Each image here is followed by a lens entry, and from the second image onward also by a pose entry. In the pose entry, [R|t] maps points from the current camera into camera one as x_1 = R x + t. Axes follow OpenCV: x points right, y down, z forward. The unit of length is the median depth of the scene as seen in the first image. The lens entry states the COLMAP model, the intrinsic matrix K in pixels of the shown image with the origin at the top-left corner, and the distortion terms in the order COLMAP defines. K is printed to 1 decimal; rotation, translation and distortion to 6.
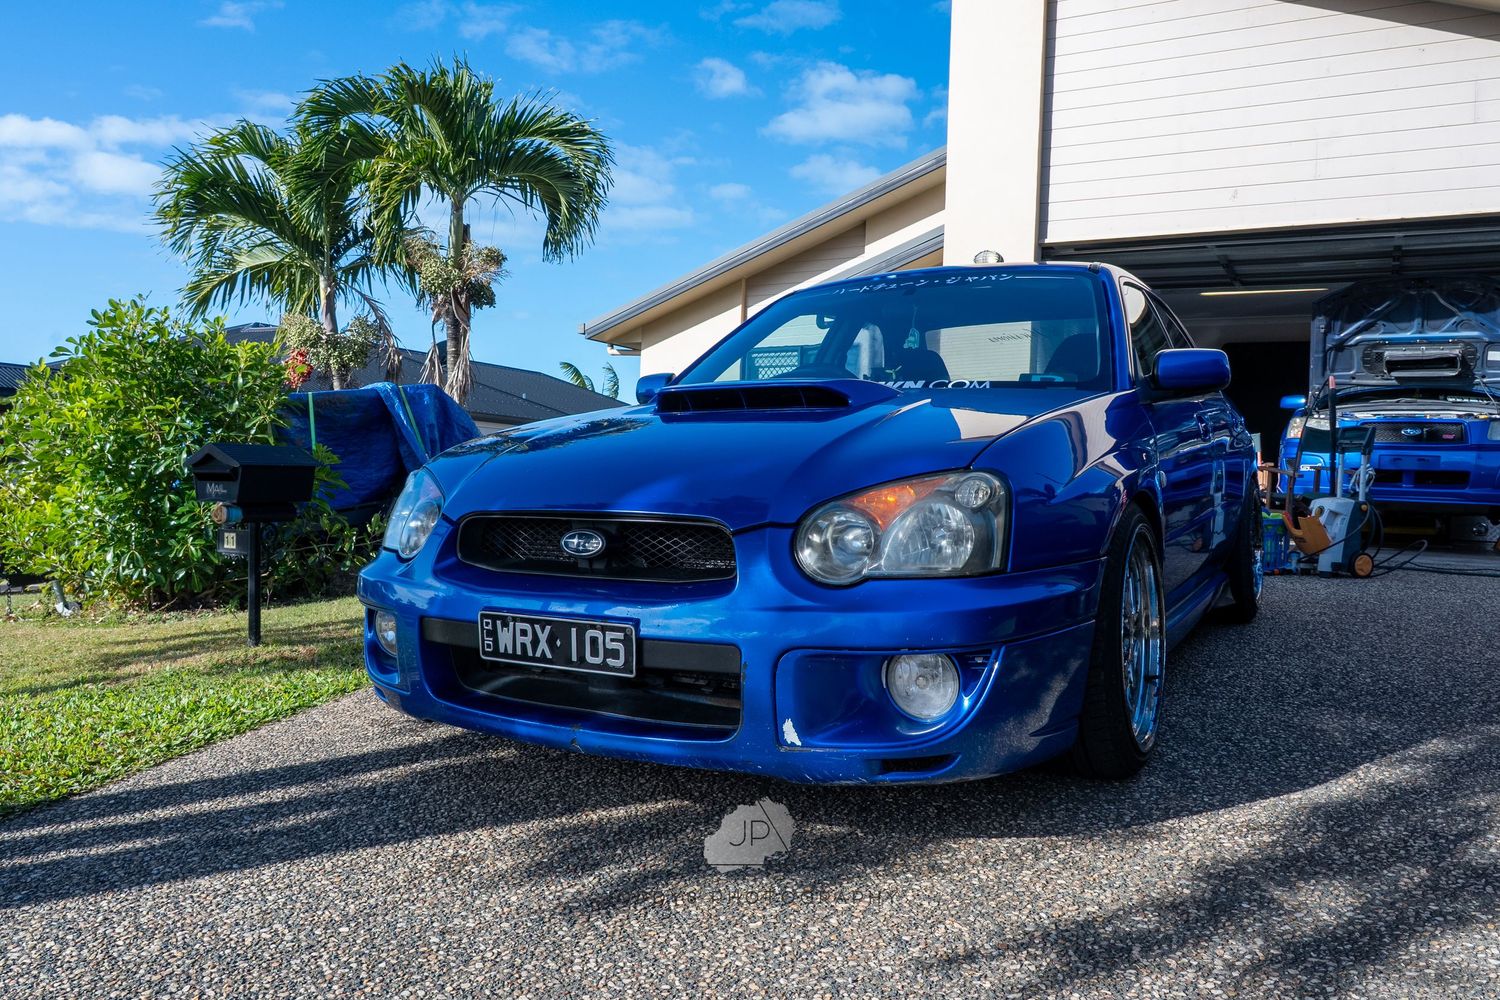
lens RADIAL K [[1080.0, 0, 751.8], [0, 1080.0, 511.2], [0, 0, 1]] dist [-0.019716, 0.006166]
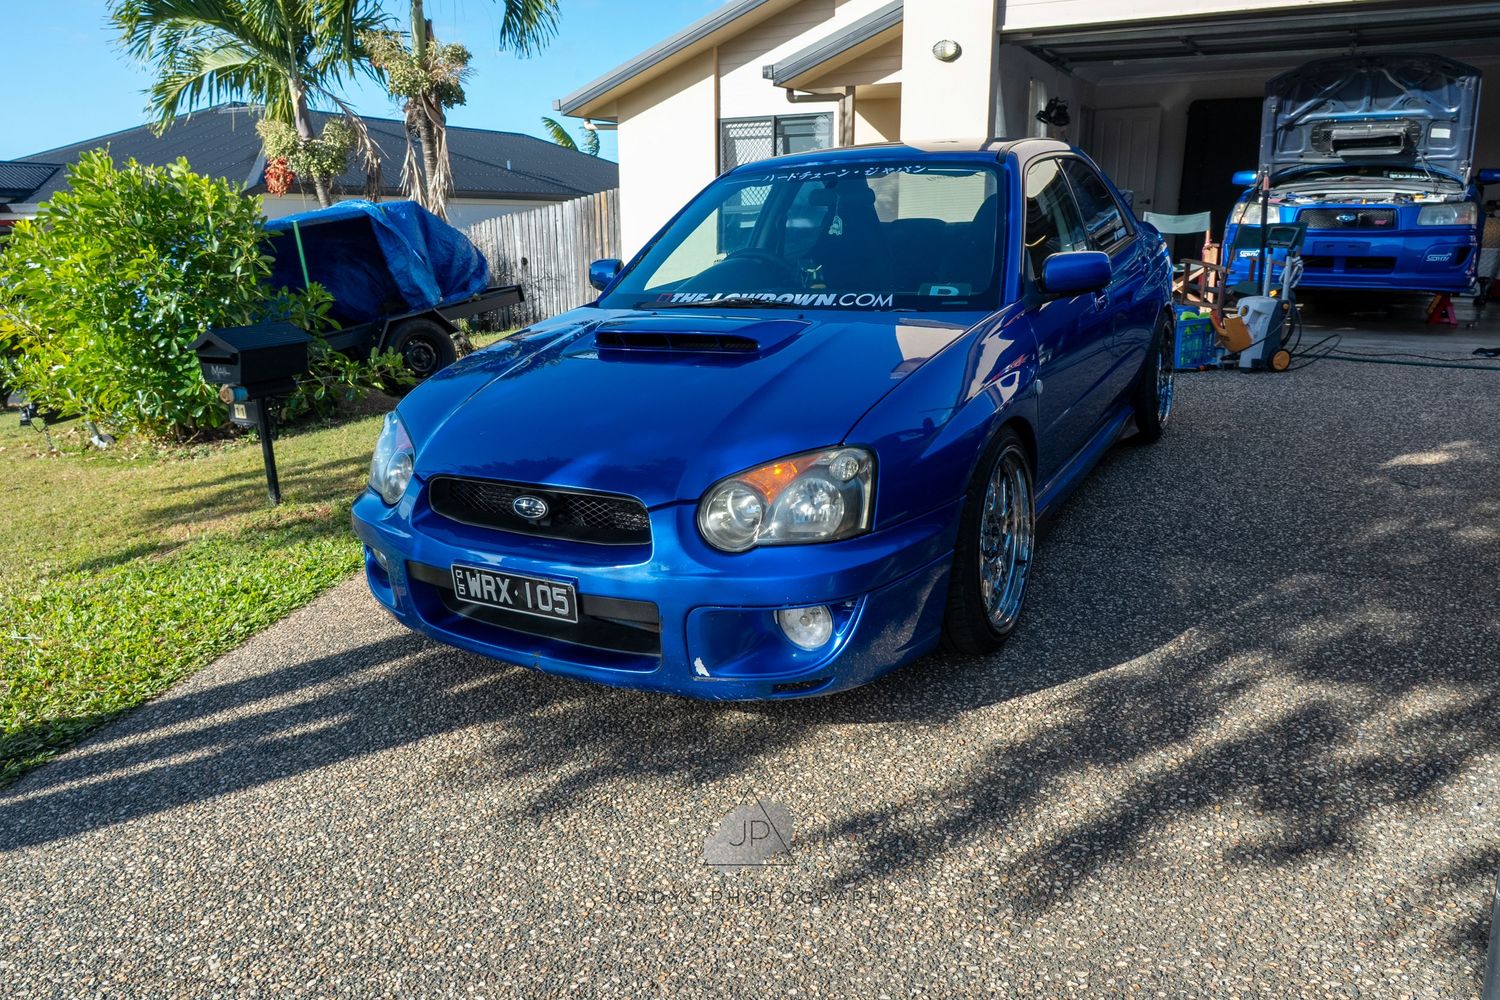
lens RADIAL K [[1028.4, 0, 746.0], [0, 1028.4, 499.5], [0, 0, 1]] dist [-0.020007, 0.007382]
pose [[0.999029, -0.043297, -0.008171, 0.076667], [0.044013, 0.971955, 0.231011, -0.188548], [-0.002060, -0.231146, 0.972917, -0.096839]]
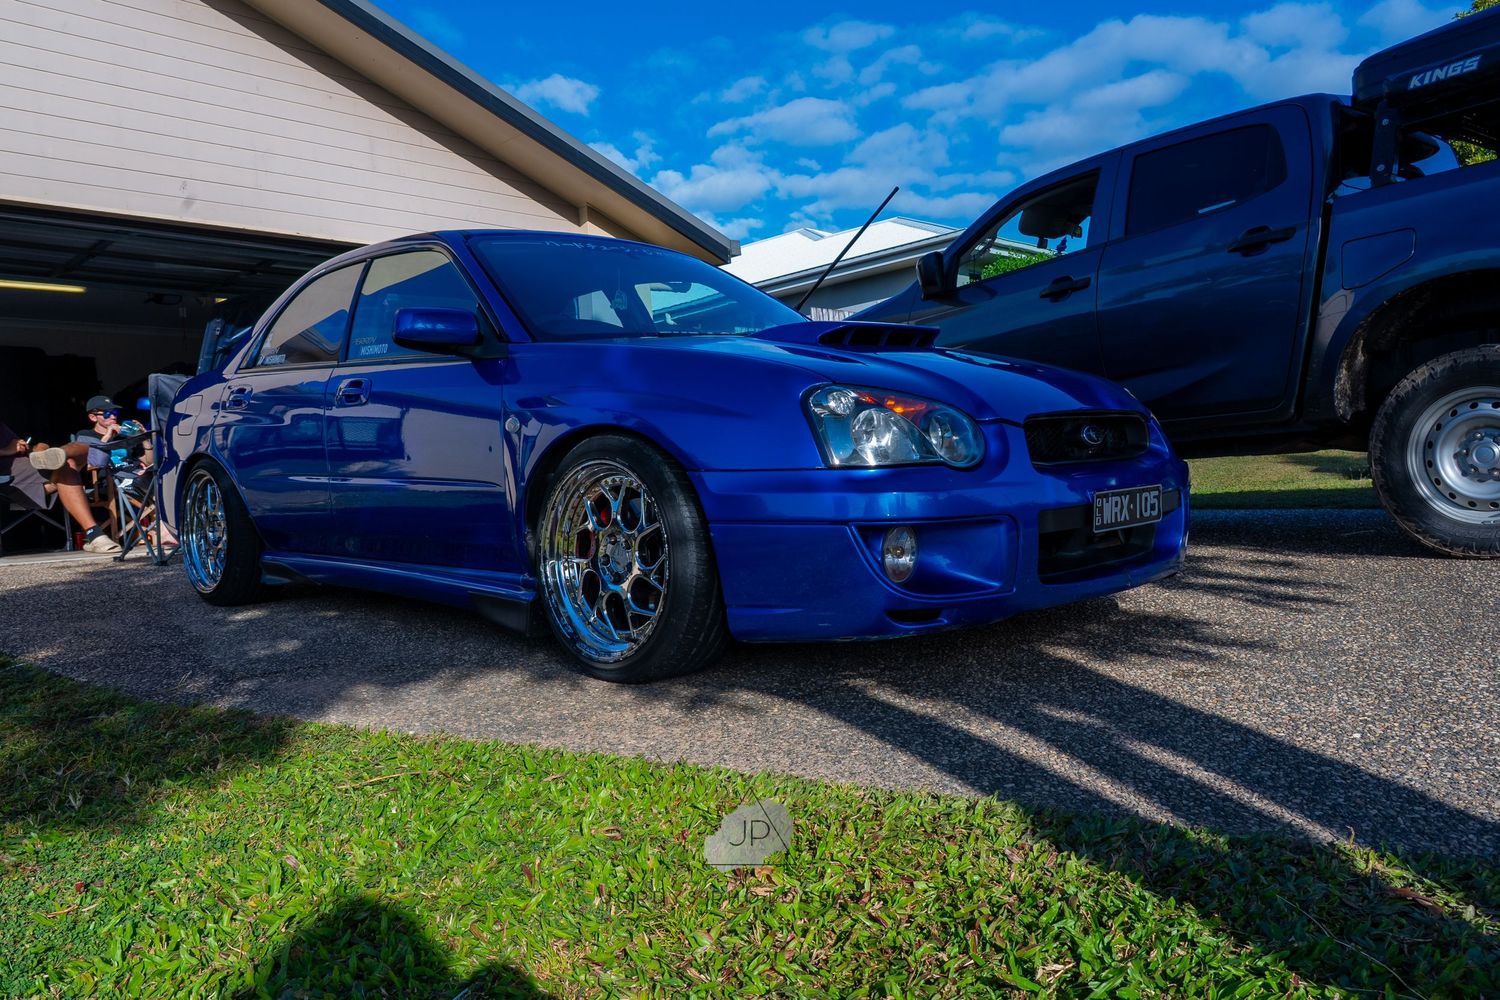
lens RADIAL K [[1111.2, 0, 742.9], [0, 1111.2, 505.5], [0, 0, 1]] dist [-0.019729, 0.008896]
pose [[0.264594, -0.062612, 0.962325, -1.247671], [0.097710, 0.994495, 0.037839, 0.017618], [-0.959397, 0.084017, 0.269255, 0.844589]]
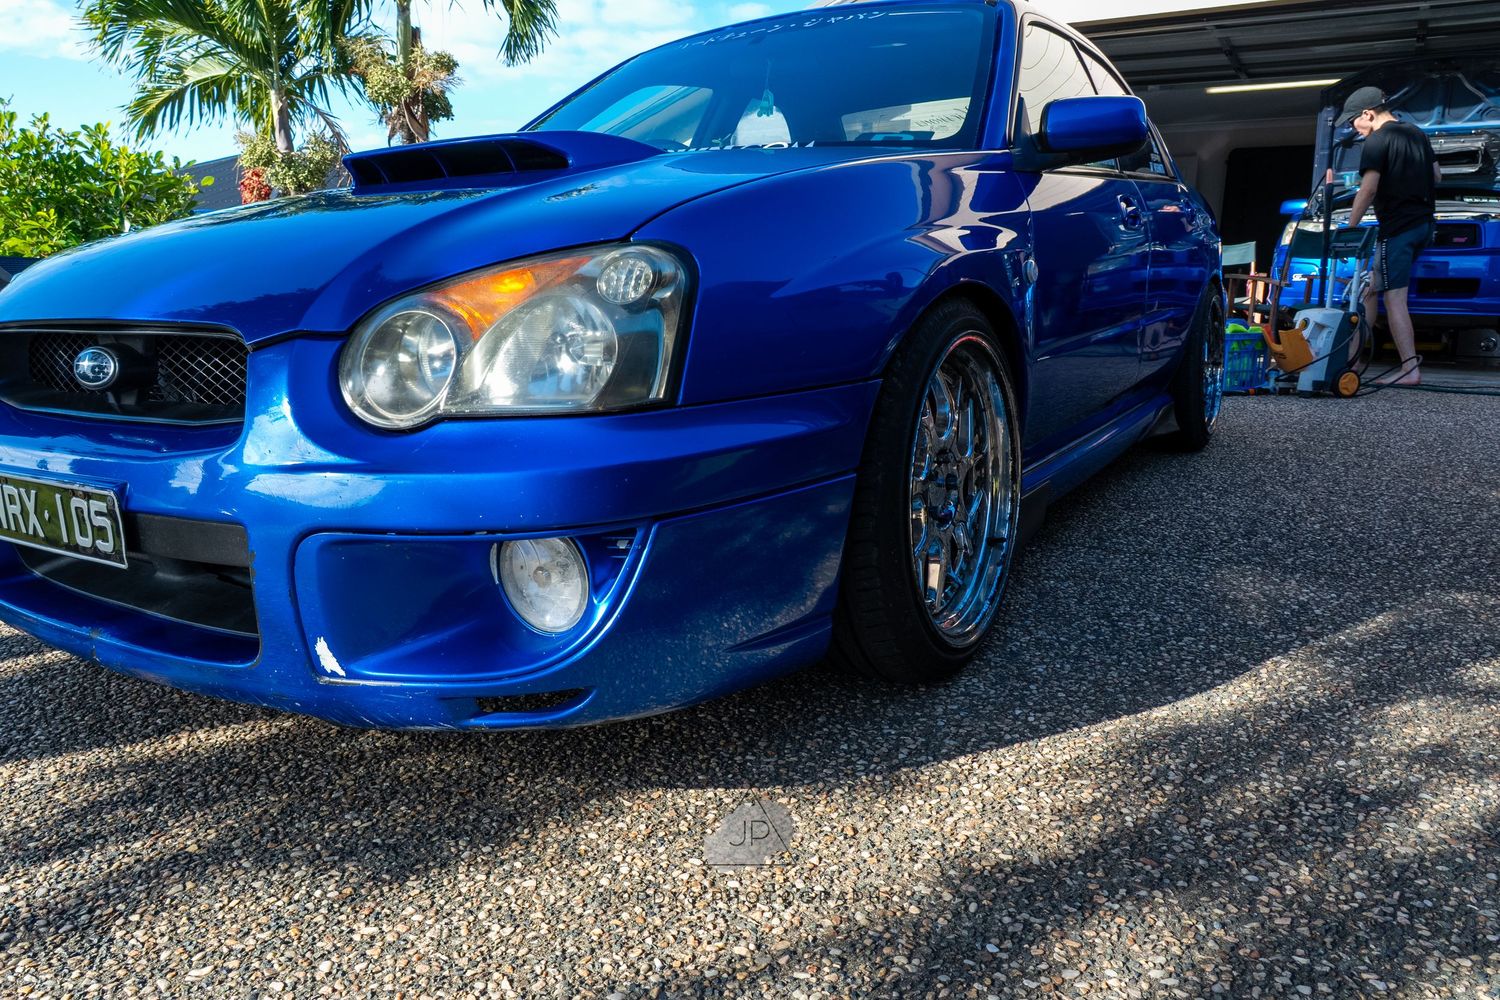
lens RADIAL K [[1028.4, 0, 746.0], [0, 1028.4, 499.5], [0, 0, 1]] dist [-0.020007, 0.007382]
pose [[0.999490, -0.006825, -0.031199, 0.217969], [0.011660, 0.987444, 0.157537, 0.012462], [0.029732, -0.157820, 0.987020, 0.293998]]
